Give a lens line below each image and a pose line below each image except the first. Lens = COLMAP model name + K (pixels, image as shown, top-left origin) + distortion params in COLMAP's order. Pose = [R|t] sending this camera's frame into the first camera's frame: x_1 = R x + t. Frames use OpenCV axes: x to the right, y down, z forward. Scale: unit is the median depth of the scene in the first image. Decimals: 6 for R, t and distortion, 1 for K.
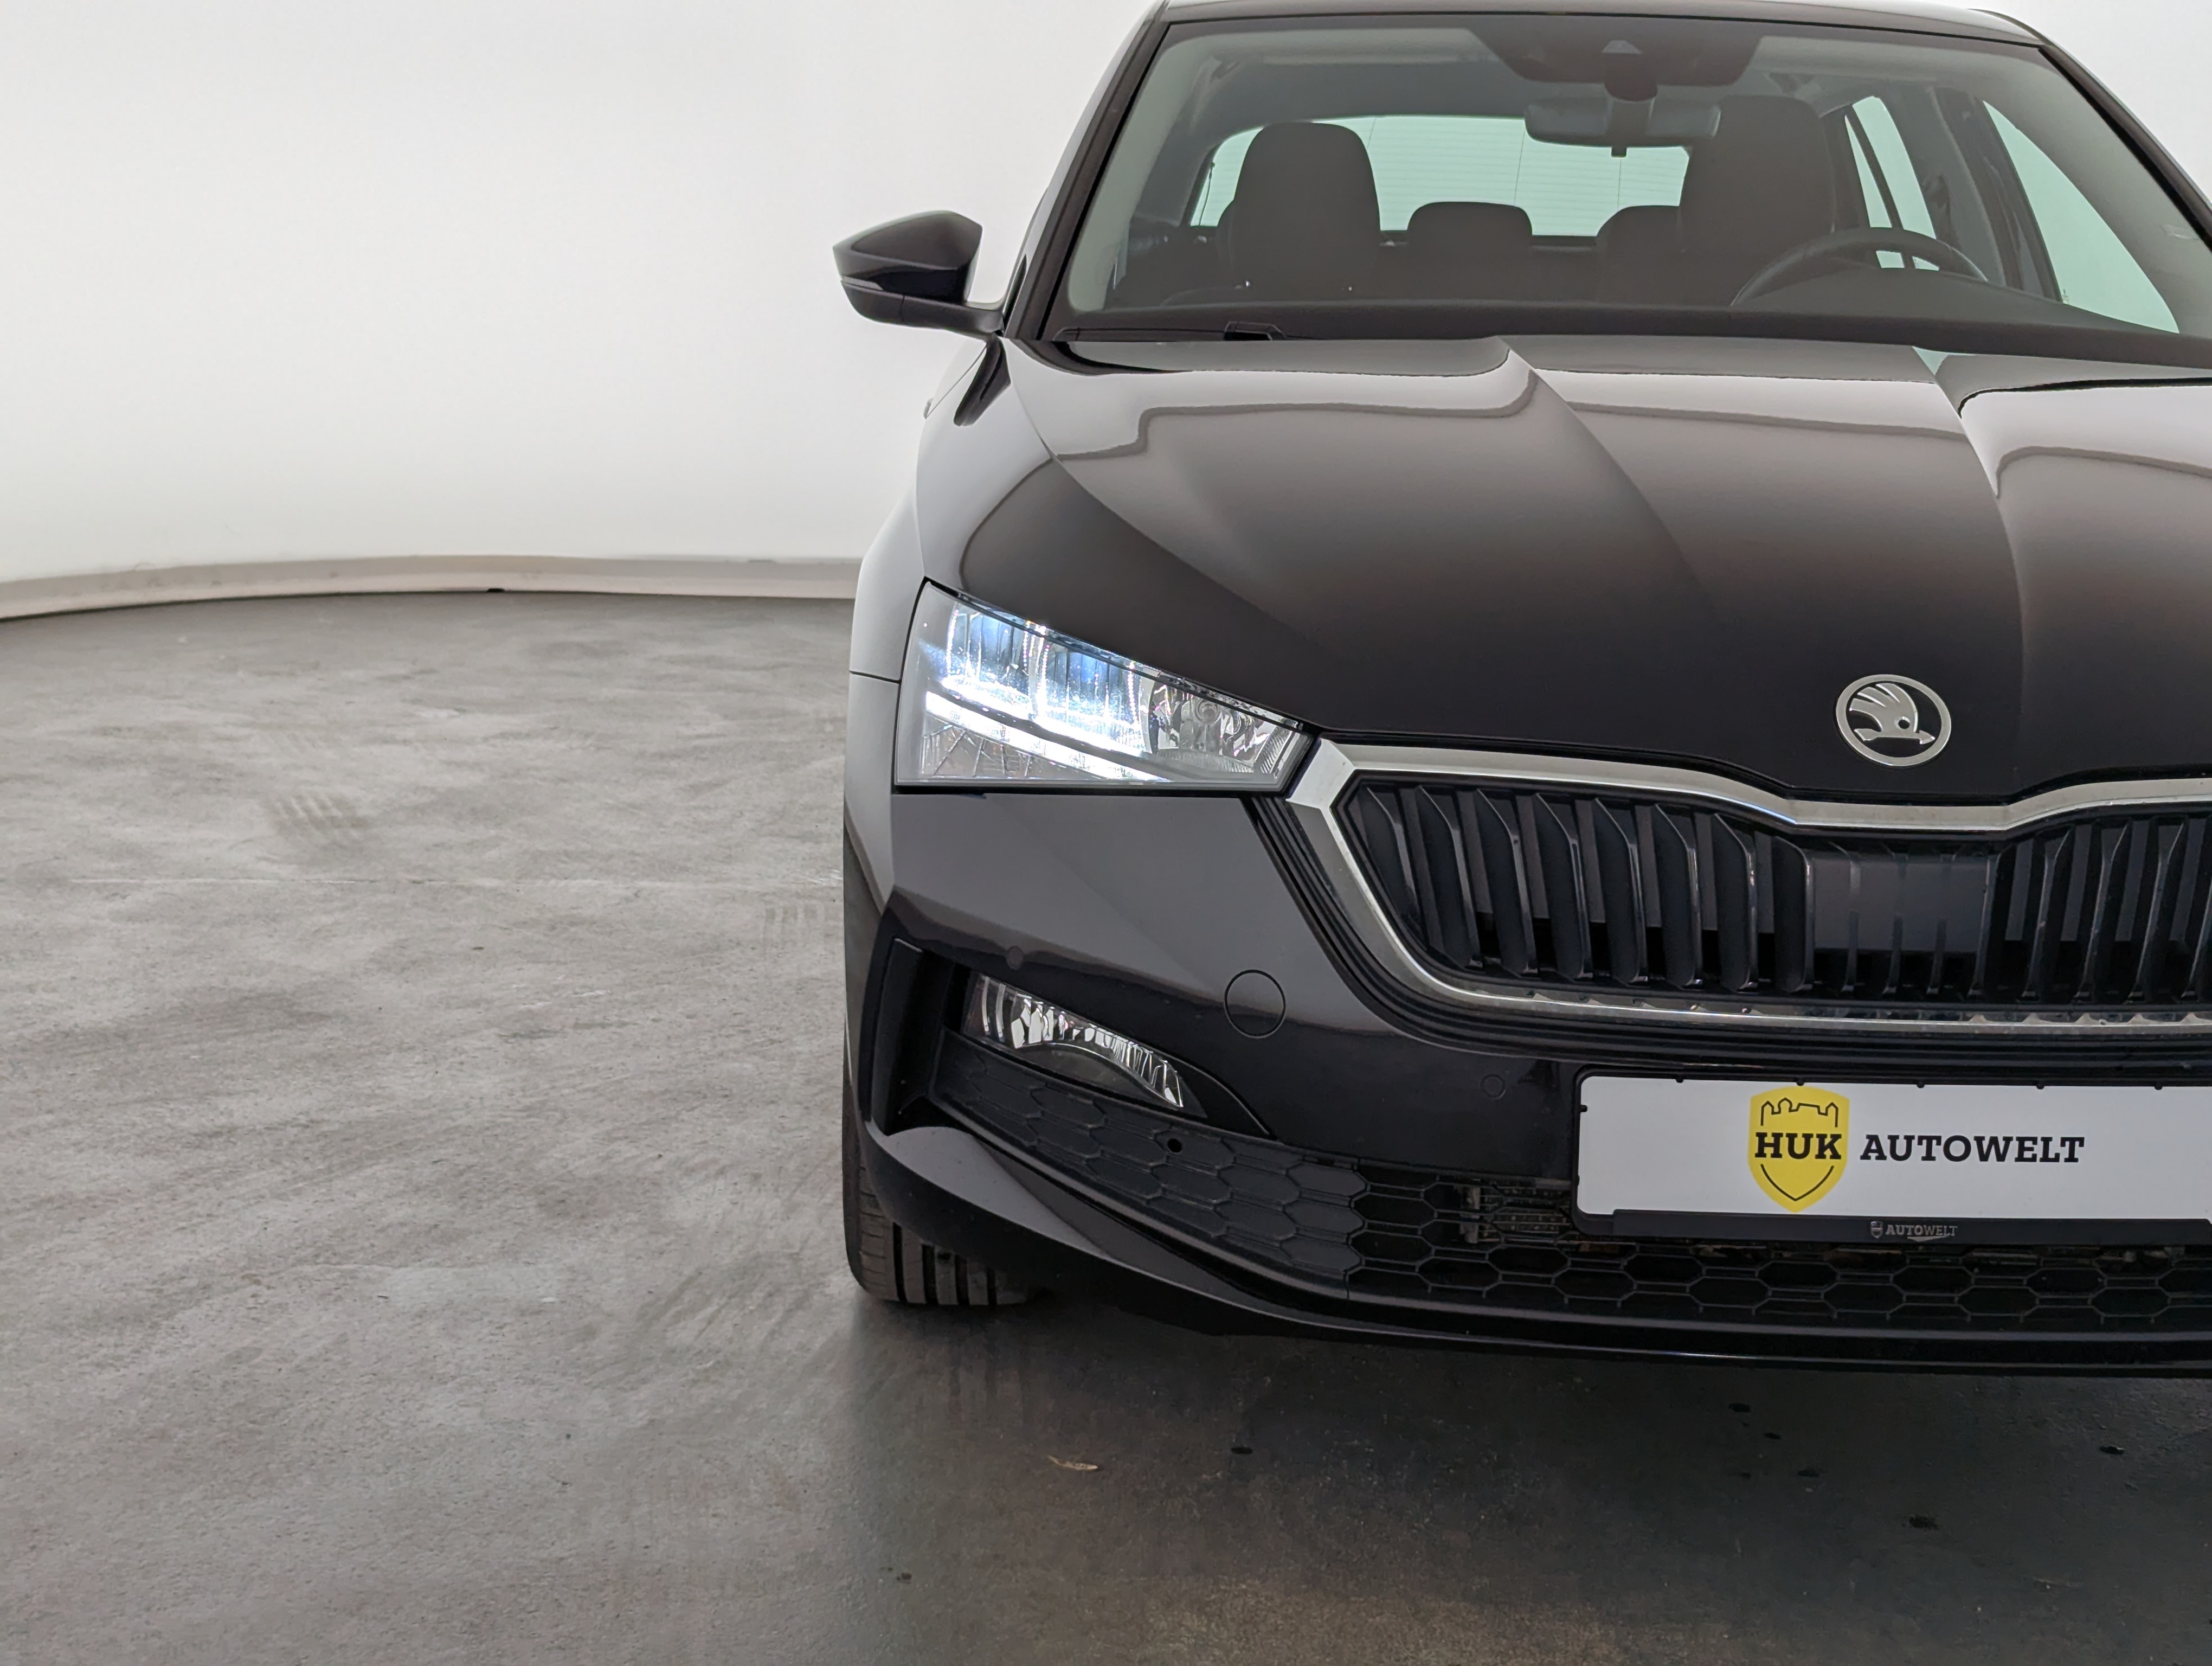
lens RADIAL K [[3043.6, 0, 1180.7], [0, 3043.6, 780.5], [0, 0, 1]] dist [0.130695, 0.000000]
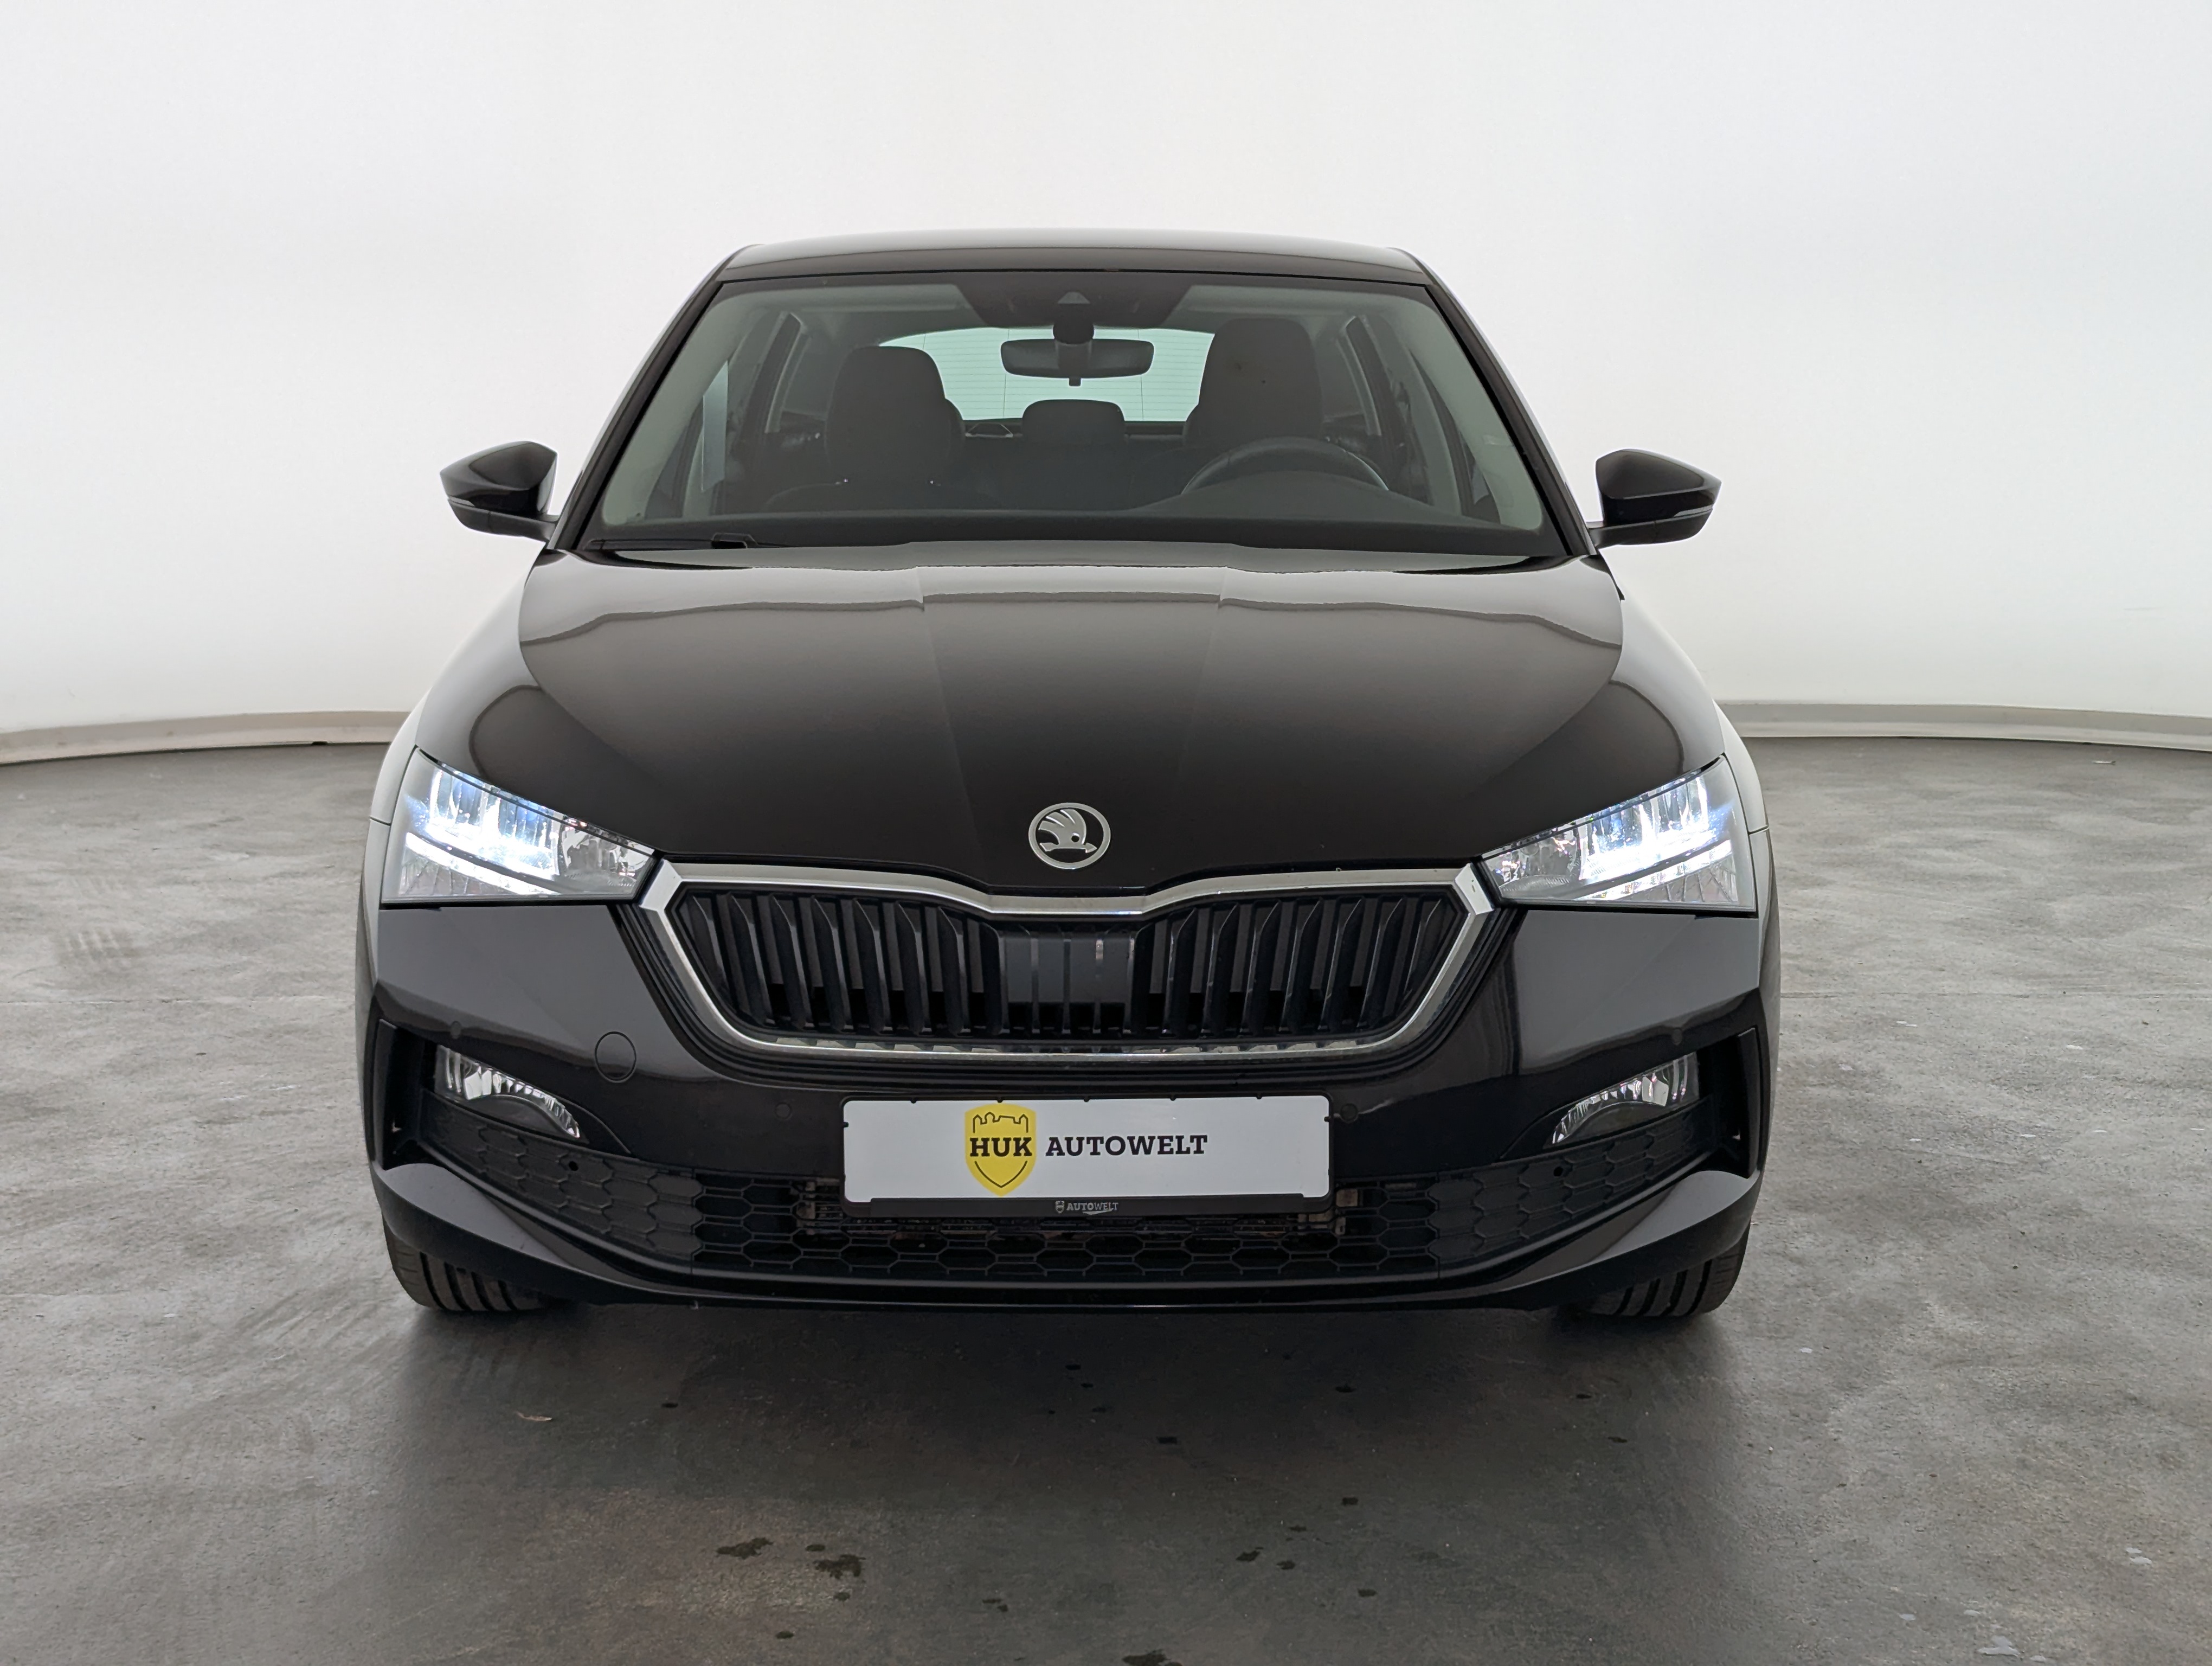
lens RADIAL K [[3043.6, 0, 1044.0], [0, 3043.6, 766.8], [0, 0, 1]] dist [0.130695, 0.000000]
pose [[0.999323, -0.025957, -0.026065, 0.253716], [0.024761, 0.998670, -0.045223, 0.010777], [0.027204, 0.044547, 0.998637, -0.363373]]
